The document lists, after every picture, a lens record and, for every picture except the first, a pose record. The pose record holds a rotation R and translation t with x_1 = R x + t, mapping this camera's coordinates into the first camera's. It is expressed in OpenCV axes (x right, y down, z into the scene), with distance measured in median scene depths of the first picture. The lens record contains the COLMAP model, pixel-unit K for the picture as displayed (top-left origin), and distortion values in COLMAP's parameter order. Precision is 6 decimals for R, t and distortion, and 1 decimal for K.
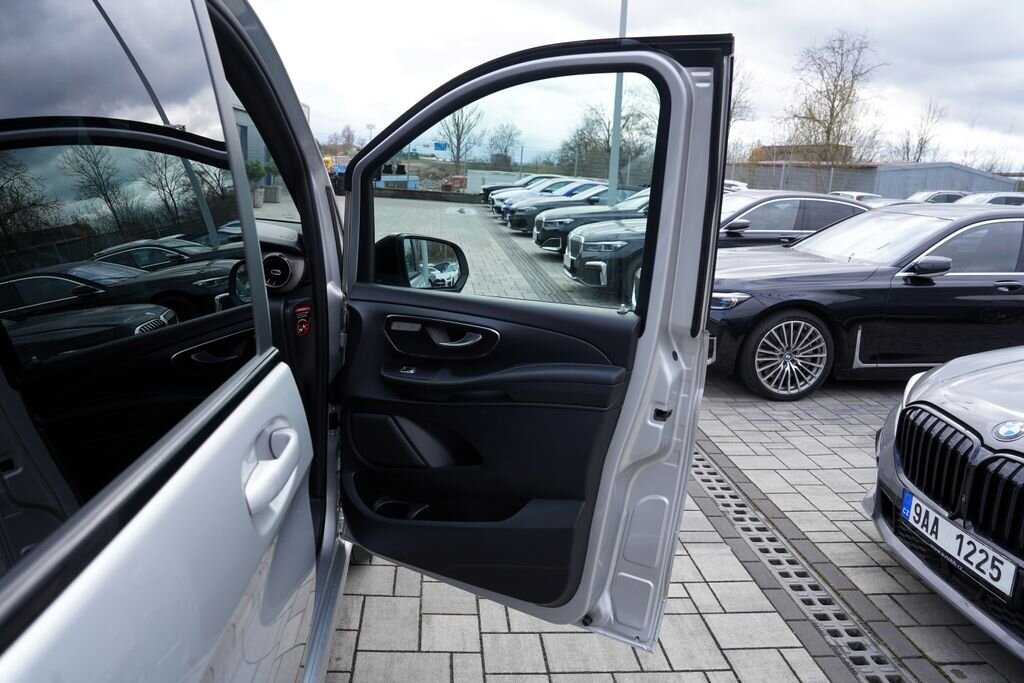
lens RADIAL K [[704.7, 0, 512.0], [0, 704.7, 341.5], [0, 0, 1]] dist [-0.103662, 0.082444]
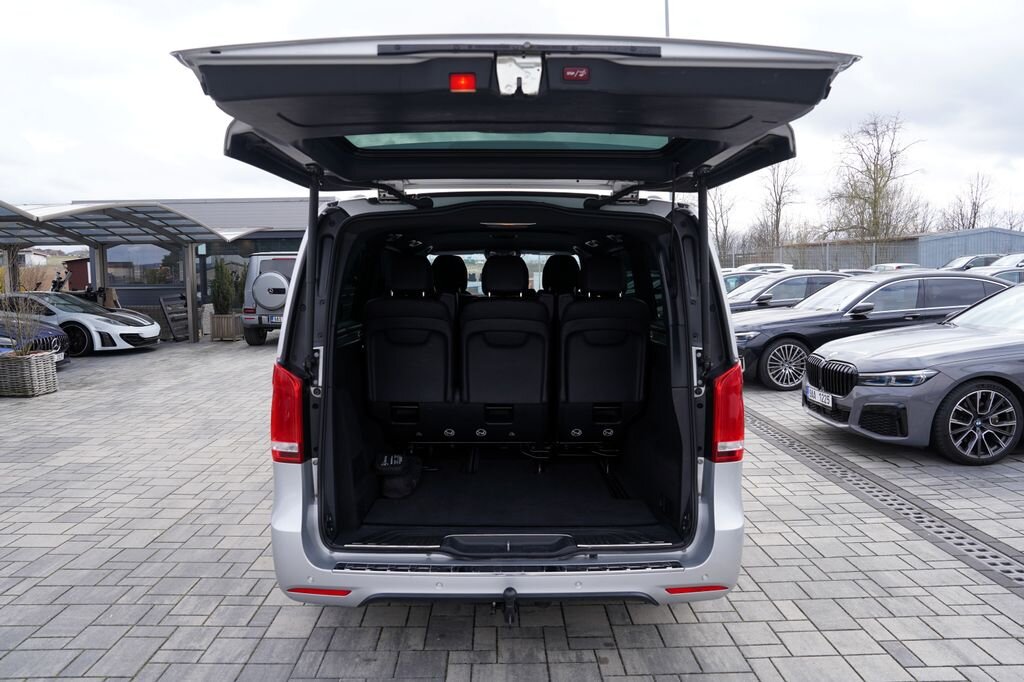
lens RADIAL K [[717.2, 0, 512.0], [0, 717.2, 341.0], [0, 0, 1]] dist [-0.110275, 0.086253]
pose [[0.993973, -0.069986, -0.084376, -0.019143], [0.057501, 0.988158, -0.142258, 0.023601], [0.093333, 0.136549, 0.986227, -0.114072]]
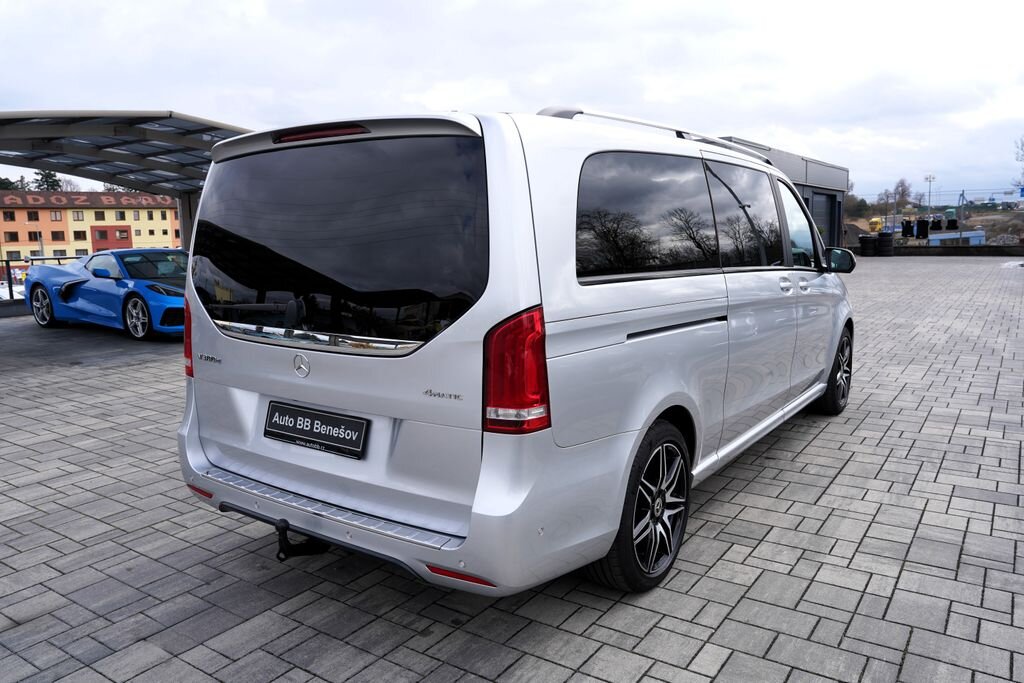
lens RADIAL K [[761.8, 0, 512.0], [0, 761.8, 341.5], [0, 0, 1]] dist [-0.088102, 0.093624]
pose [[0.760843, 0.008626, -0.648878, 0.034084], [-0.077140, 0.994024, -0.077237, 0.024065], [0.644334, 0.108820, 0.756962, -0.088143]]
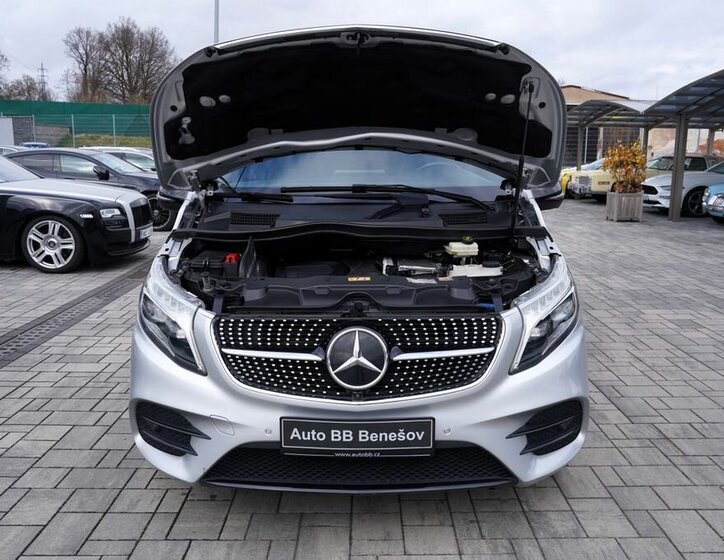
lens RADIAL K [[682.6, 0, 362.0], [0, 682.6, 280.0], [0, 0, 1]] dist [-0.088204, 0.124559]
pose [[-0.991943, -0.093414, 0.085570, -0.044146], [-0.050640, 0.911543, 0.408076, -0.034654], [-0.116121, 0.400455, -0.908929, 0.138588]]
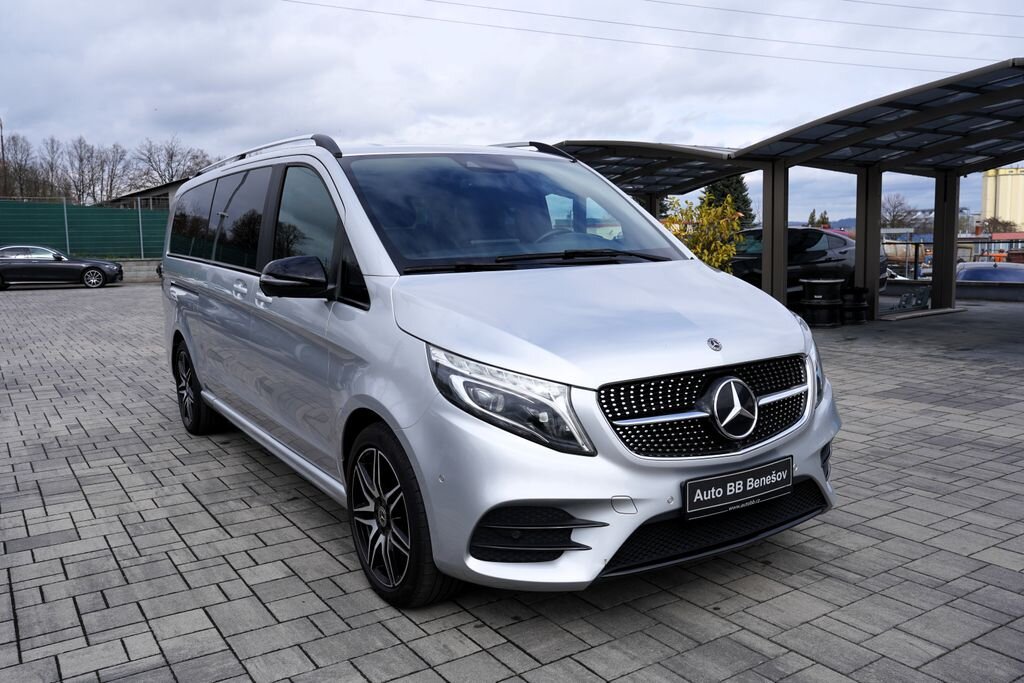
lens RADIAL K [[861.1, 0, 507.8], [0, 861.1, 337.7], [0, 0, 1]] dist [-0.077496, 0.129580]
pose [[-0.891933, 0.002117, -0.452162, 0.013042], [-0.143275, 0.947137, 0.287059, -0.028961], [0.428867, 0.320821, -0.844480, 0.140718]]
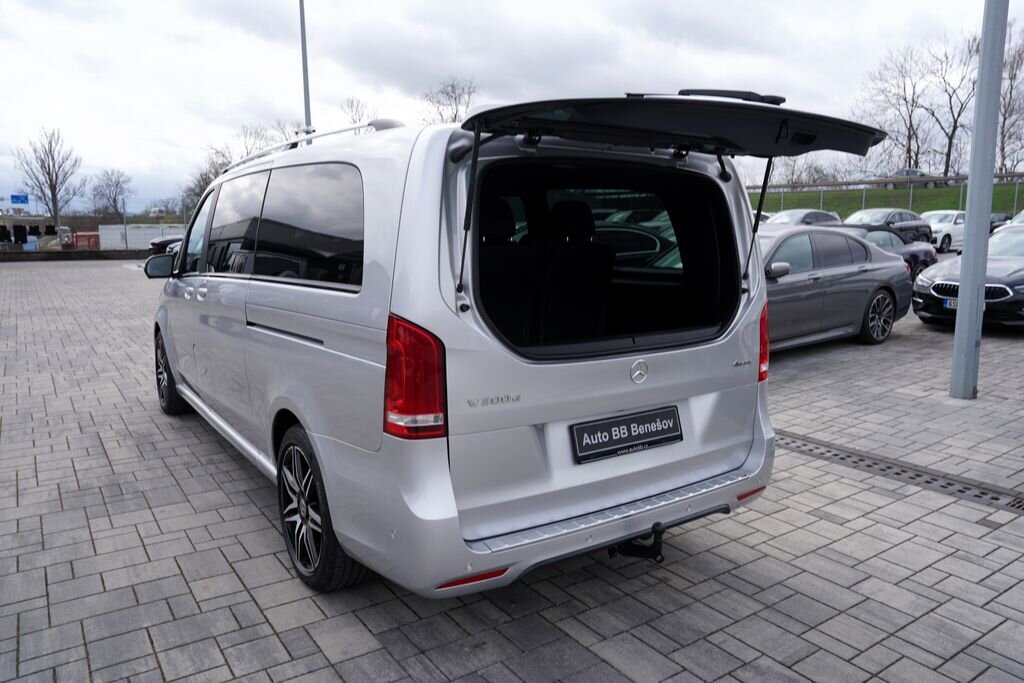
lens RADIAL K [[729.1, 0, 515.8], [0, 729.1, 343.4], [0, 0, 1]] dist [-0.100209, 0.087346]
pose [[0.873589, -0.144757, 0.464638, -0.066581], [0.169451, 0.985471, -0.011571, 0.018655], [-0.456212, 0.088841, 0.885425, -0.102643]]
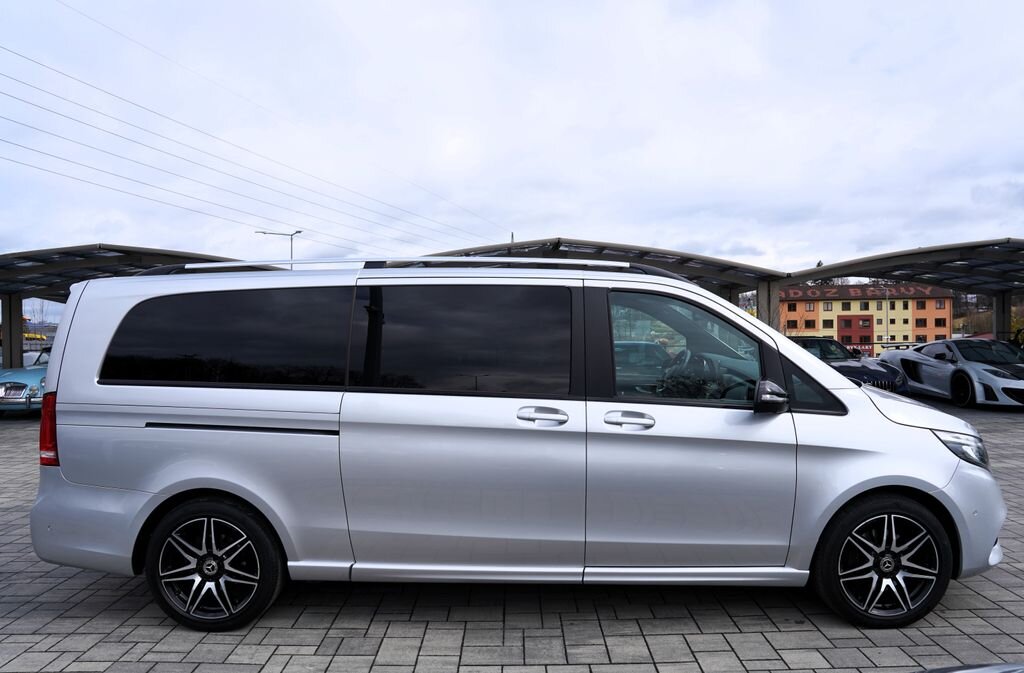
lens RADIAL K [[720.7, 0, 513.0], [0, 720.7, 320.2], [0, 0, 1]] dist [-0.118301, 0.086530]
pose [[-0.098907, -0.084383, -0.991512, 0.085395], [-0.227464, 0.971935, -0.060027, -0.001443], [0.968751, 0.219596, -0.115325, 0.026190]]
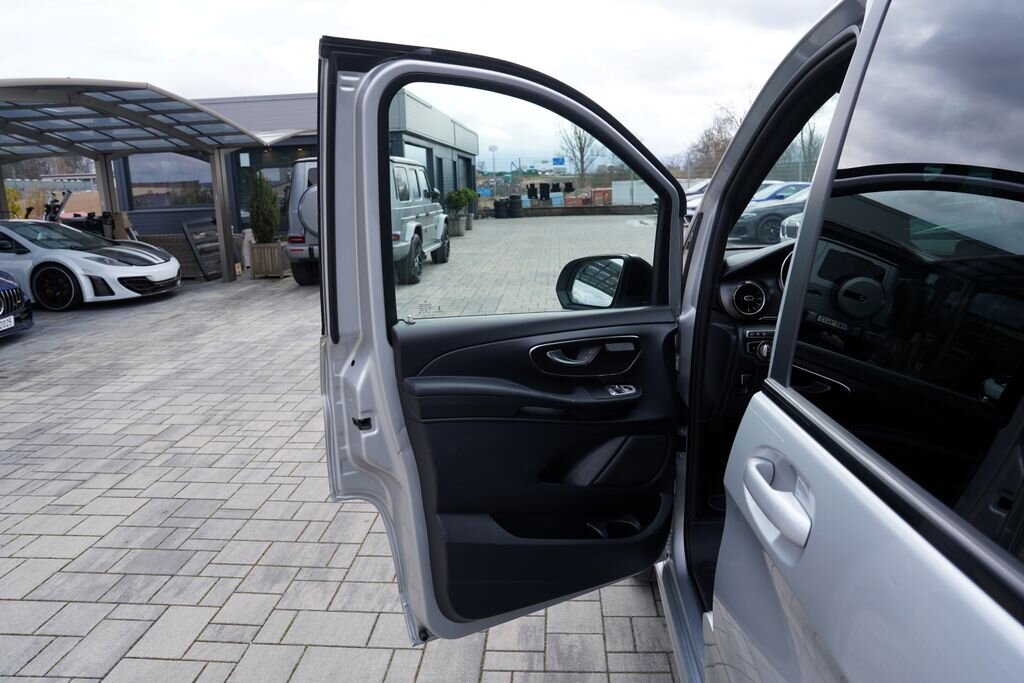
lens RADIAL K [[704.7, 0, 512.0], [0, 704.7, 341.5], [0, 0, 1]] dist [-0.103662, 0.082444]
pose [[0.981848, -0.060027, -0.179921, -0.060814], [0.056761, 0.998117, -0.023252, -0.003783], [0.180978, 0.012617, 0.983406, -0.006880]]
